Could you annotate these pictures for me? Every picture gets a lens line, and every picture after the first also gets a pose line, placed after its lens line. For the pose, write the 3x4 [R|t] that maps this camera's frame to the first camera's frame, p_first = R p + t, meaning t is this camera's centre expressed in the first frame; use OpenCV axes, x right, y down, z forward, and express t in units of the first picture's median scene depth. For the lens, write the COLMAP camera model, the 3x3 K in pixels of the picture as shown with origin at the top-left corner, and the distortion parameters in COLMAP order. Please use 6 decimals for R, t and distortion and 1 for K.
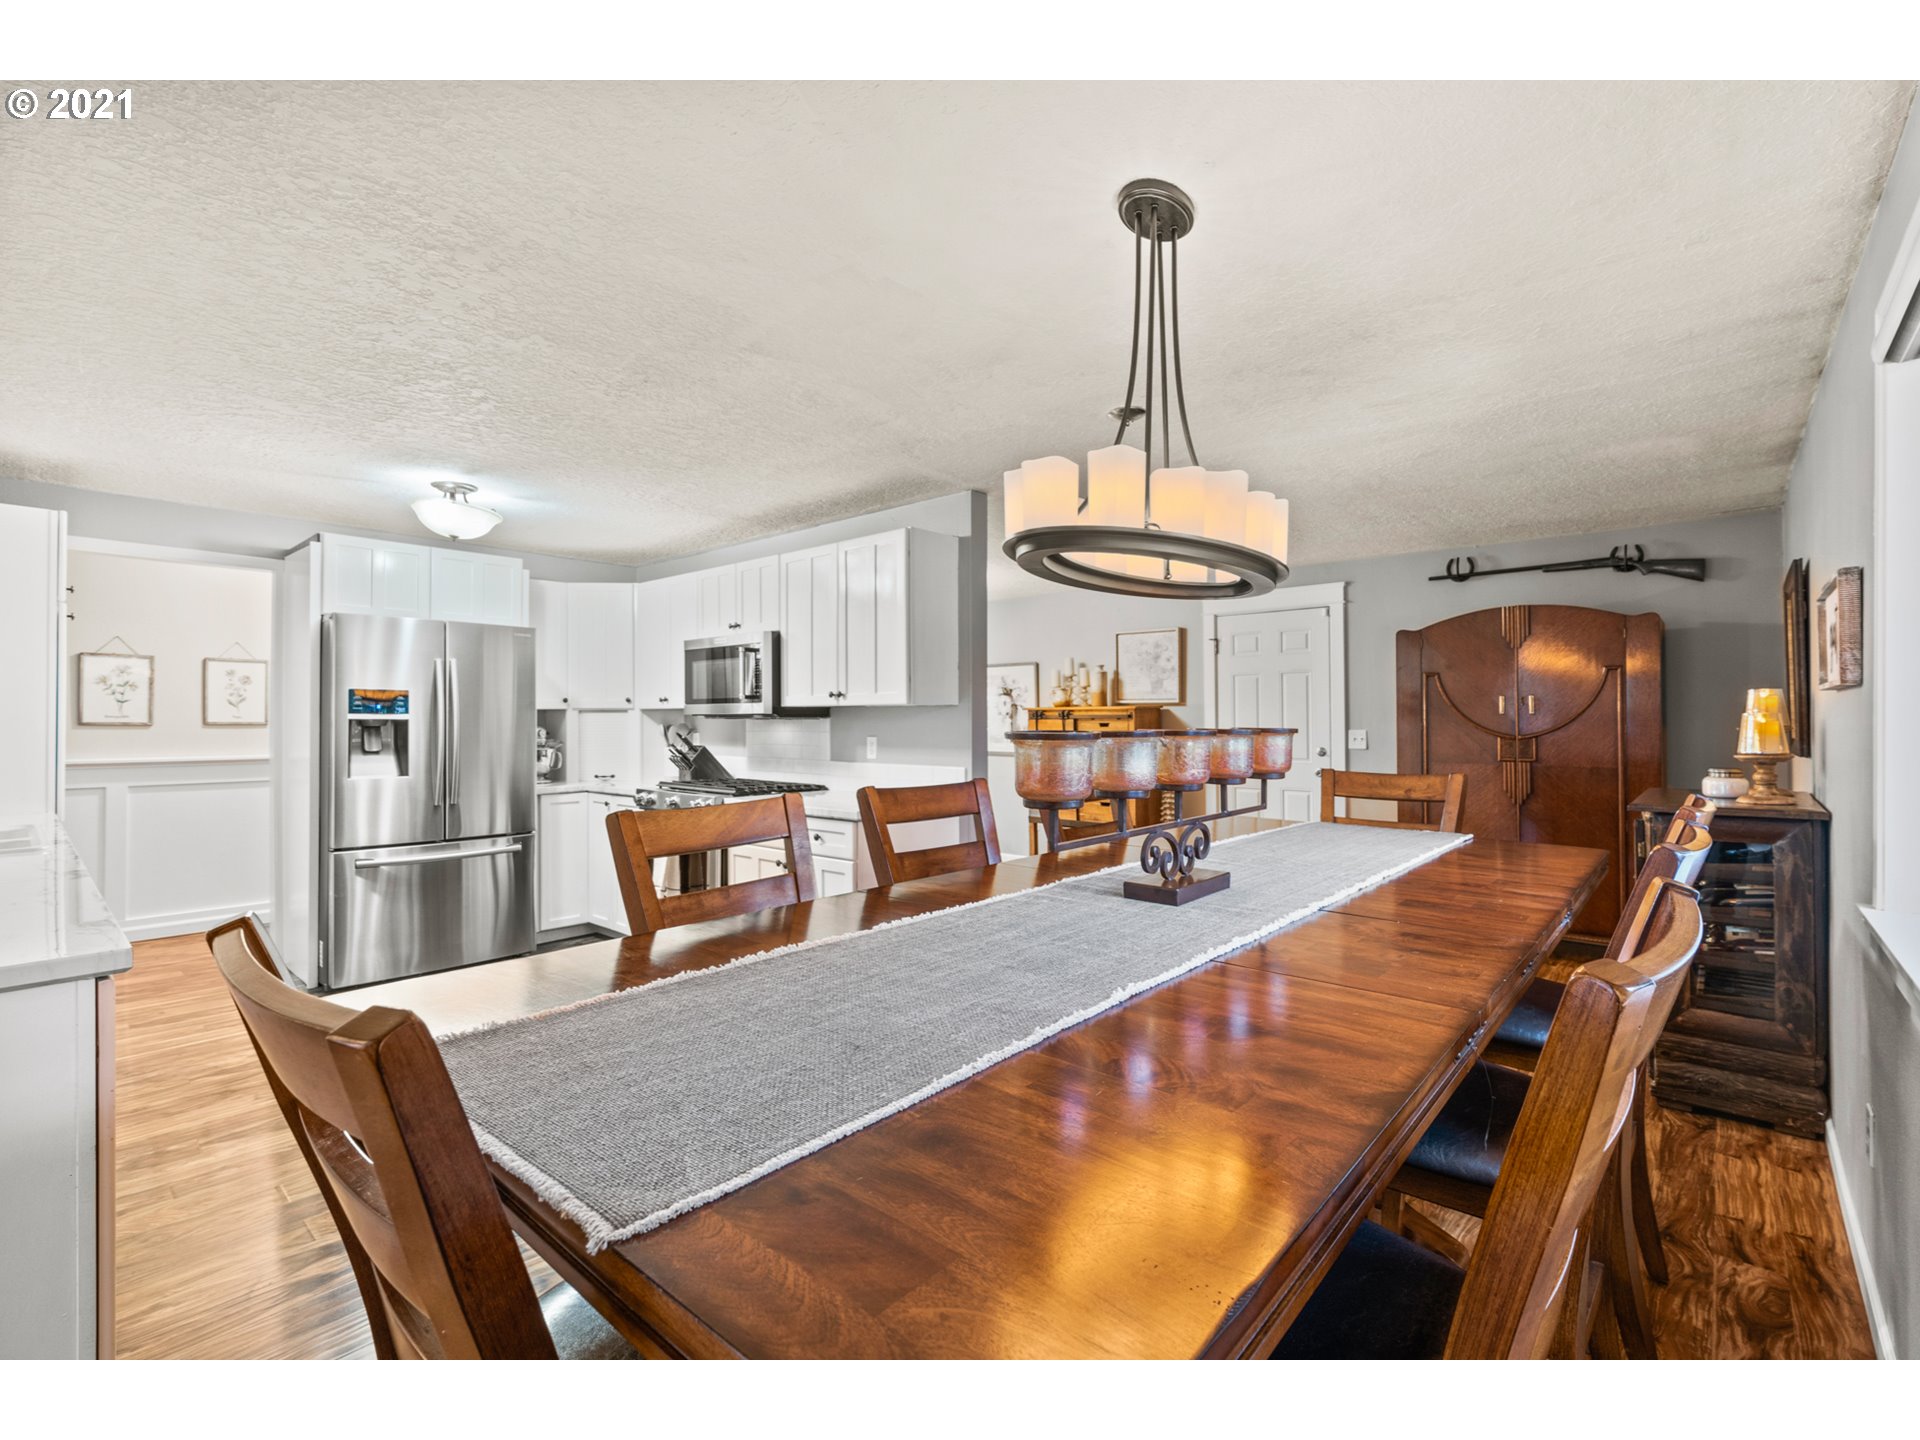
lens RADIAL K [[875.1, 0, 962.5], [0, 875.1, 717.5], [0, 0, 1]] dist [-0.002729, 0.001230]
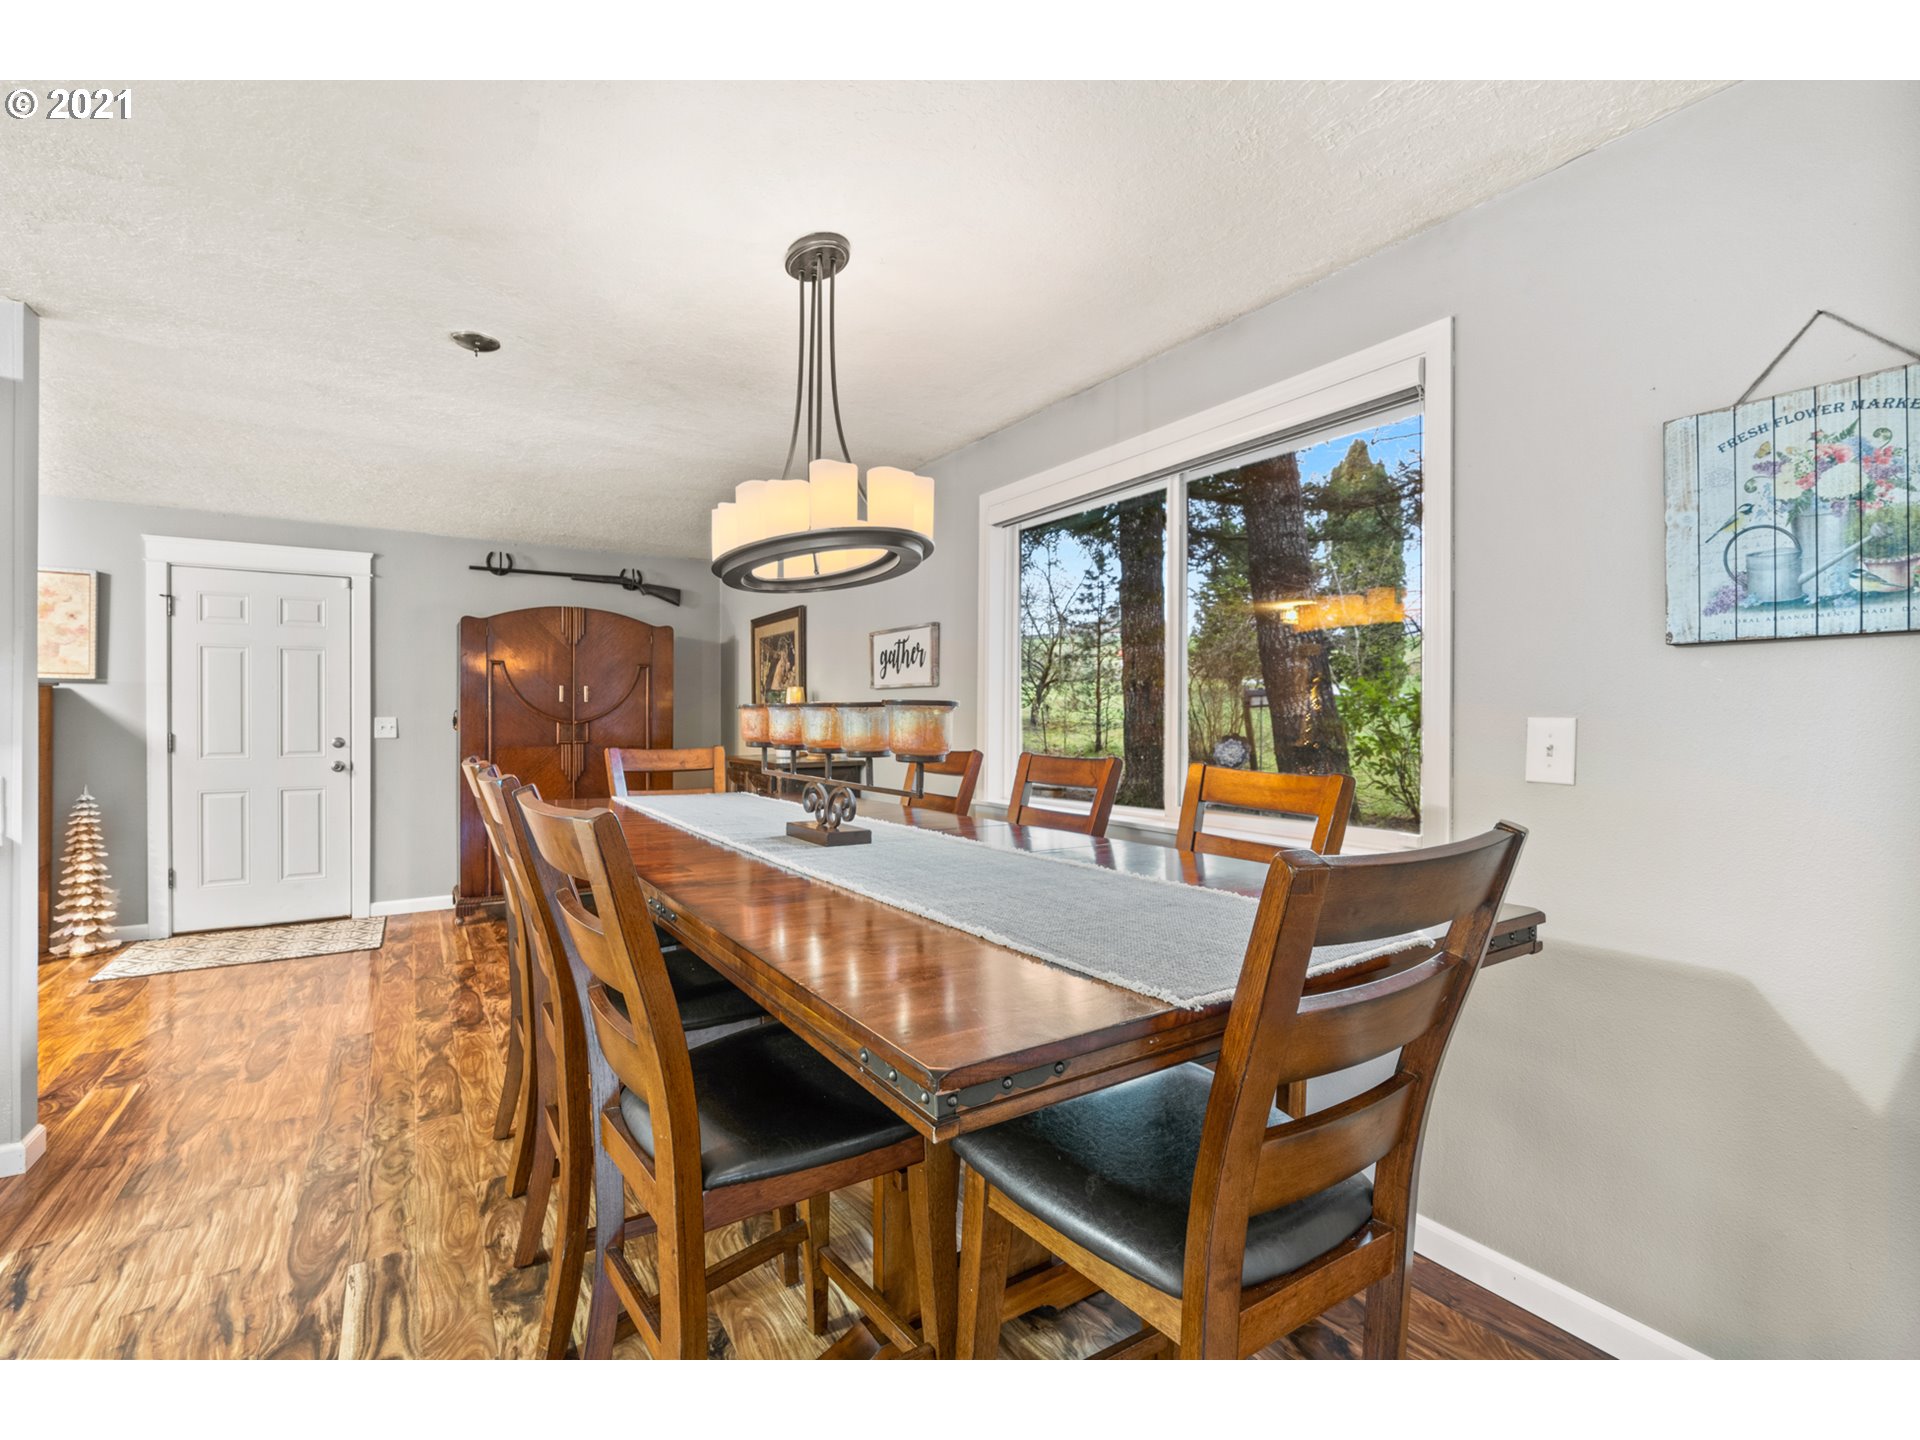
lens RADIAL K [[875.1, 0, 969.4], [0, 875.1, 729.8], [0, 0, 1]] dist [-0.002729, 0.001230]
pose [[0.271013, -0.014273, 0.962470, -0.327378], [-0.006418, 0.999841, 0.016635, 0.009963], [-0.962554, -0.010686, 0.270879, 0.192665]]
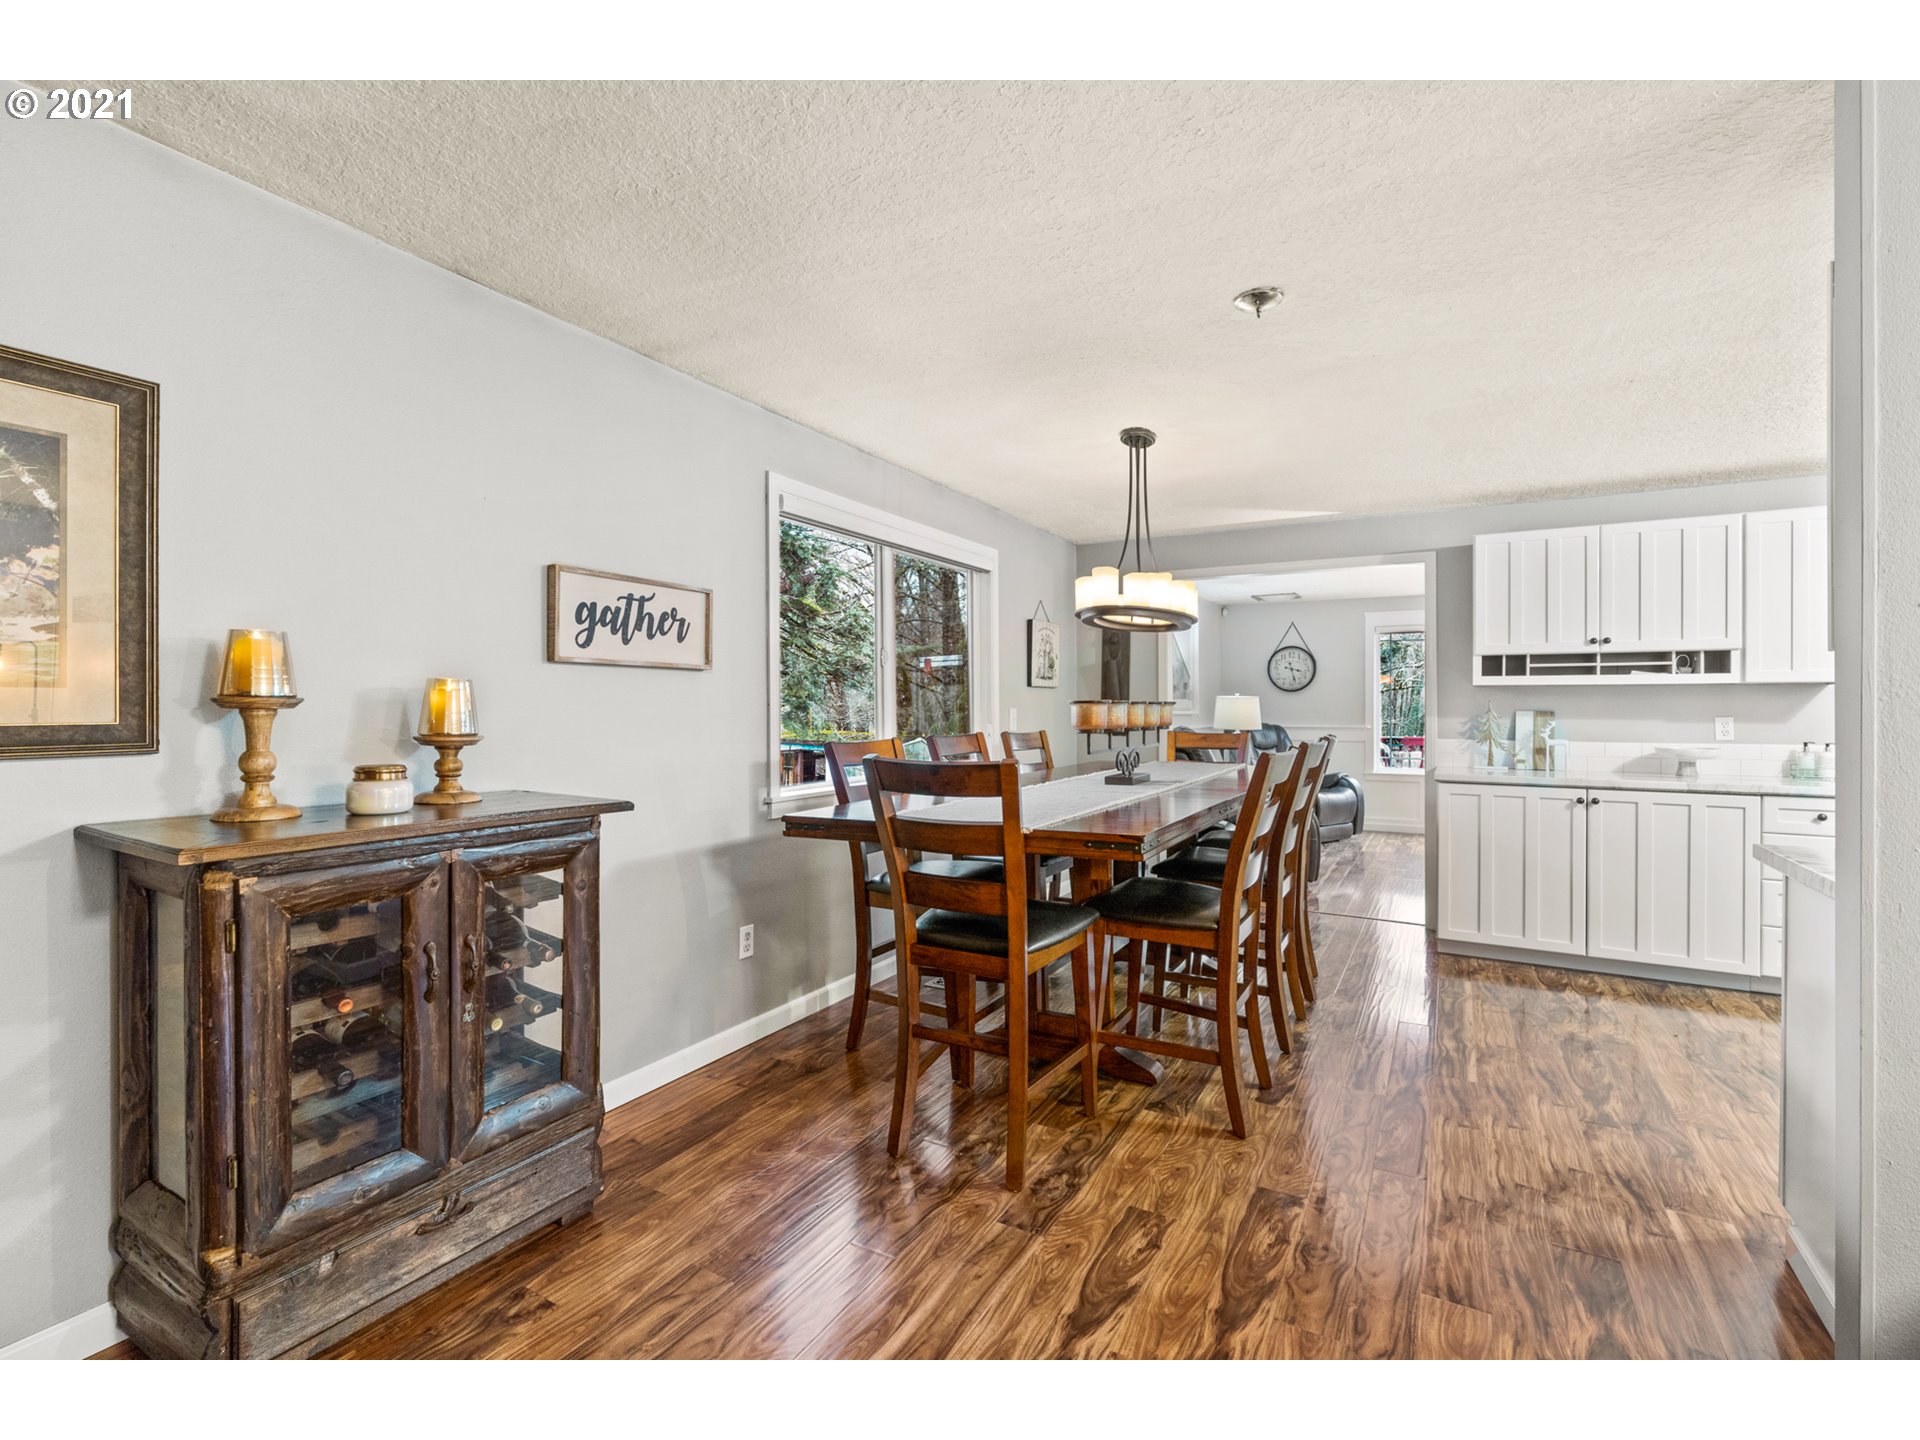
lens RADIAL K [[875.1, 0, 960.7], [0, 875.1, 710.3], [0, 0, 1]] dist [-0.002729, 0.001230]
pose [[-0.977884, 0.001265, -0.209144, 0.399641], [0.001829, 0.999995, -0.002502, 0.014491], [0.209140, -0.002829, -0.977882, 1.113071]]
